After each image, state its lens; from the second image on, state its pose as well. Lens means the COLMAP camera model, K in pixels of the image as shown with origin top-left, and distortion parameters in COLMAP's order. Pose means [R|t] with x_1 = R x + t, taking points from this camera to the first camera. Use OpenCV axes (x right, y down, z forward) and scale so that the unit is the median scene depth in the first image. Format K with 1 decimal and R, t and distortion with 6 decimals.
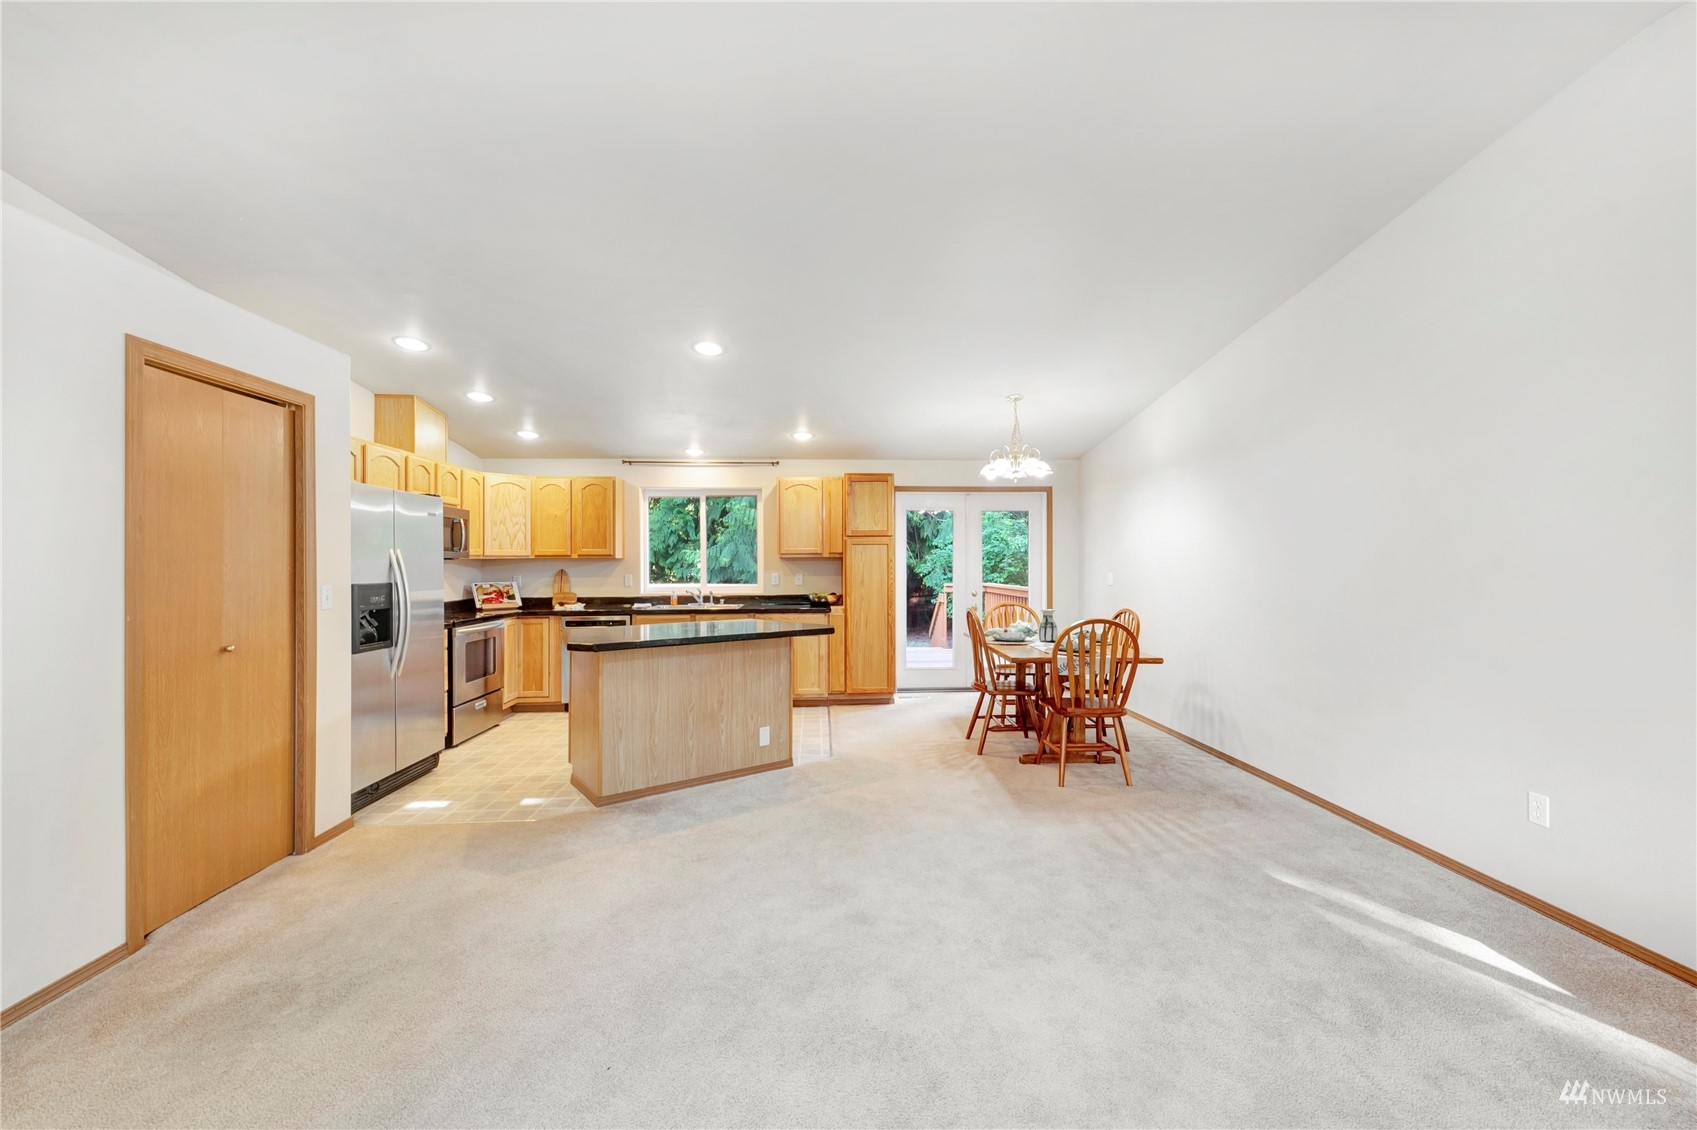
lens RADIAL K [[675.7, 0, 844.9], [0, 675.7, 560.6], [0, 0, 1]] dist [0.010155, -0.000134]
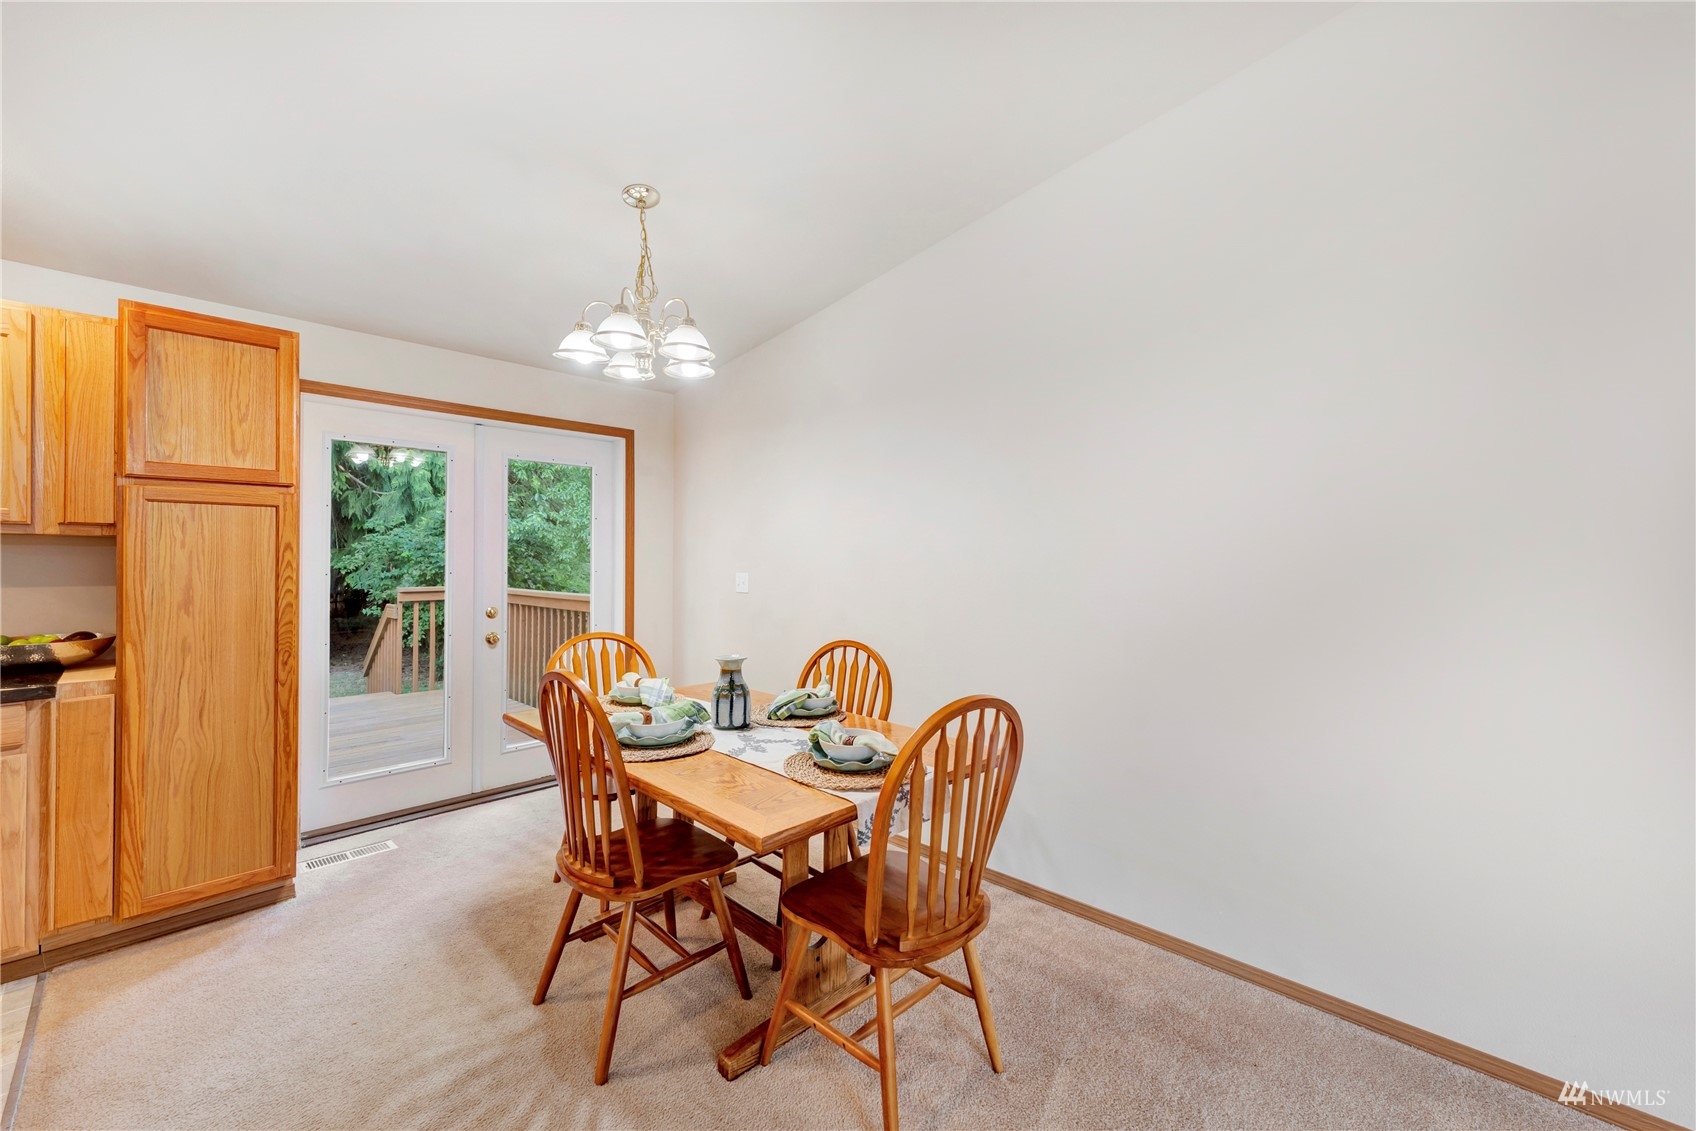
lens RADIAL K [[675.3, 0, 850.6], [0, 675.3, 559.8], [0, 0, 1]] dist [0.010155, -0.000134]
pose [[0.724438, 0.003147, 0.689333, 0.030754], [-0.009993, 0.999932, 0.005937, 0.001970], [-0.689268, -0.011189, 0.724420, 0.461106]]
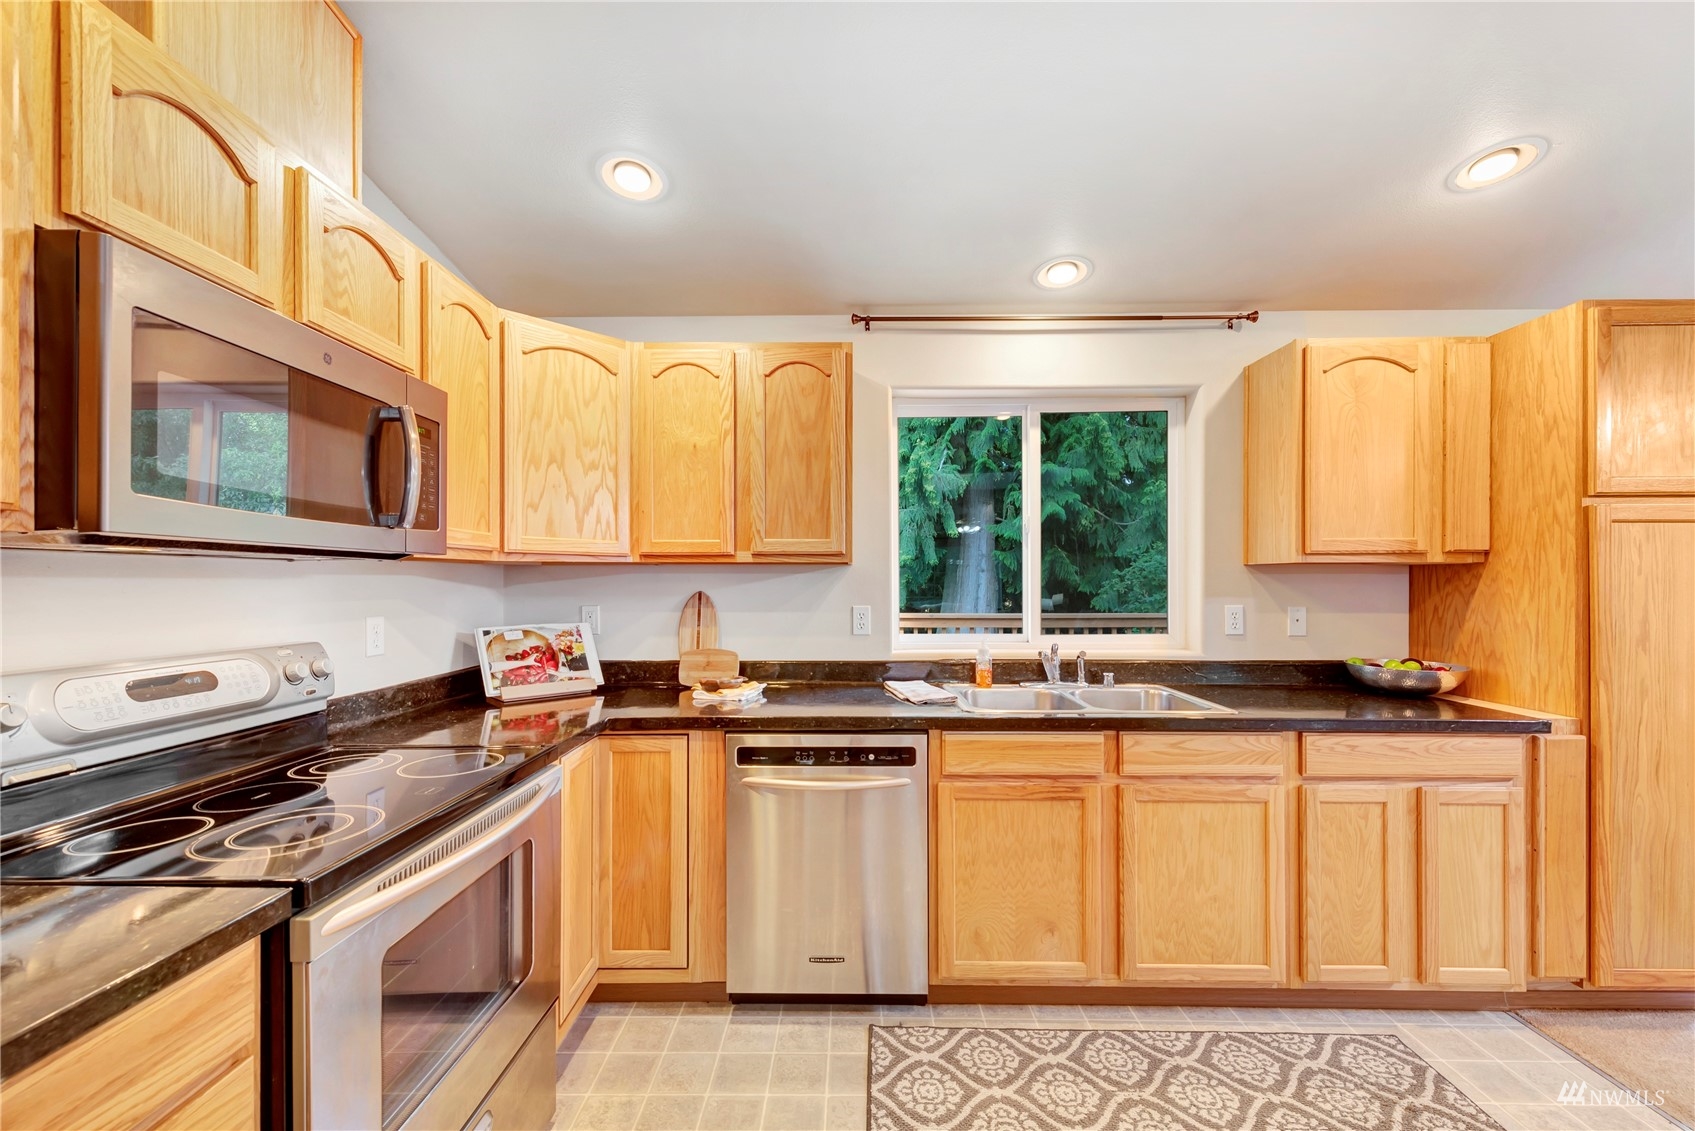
lens RADIAL K [[674.9, 0, 847.1], [0, 674.9, 582.1], [0, 0, 1]] dist [0.010155, -0.000134]
pose [[0.998268, 0.005150, -0.058612, -0.320613], [-0.004665, 0.999954, 0.008417, 0.003892], [0.058652, -0.008129, 0.998245, 0.632461]]
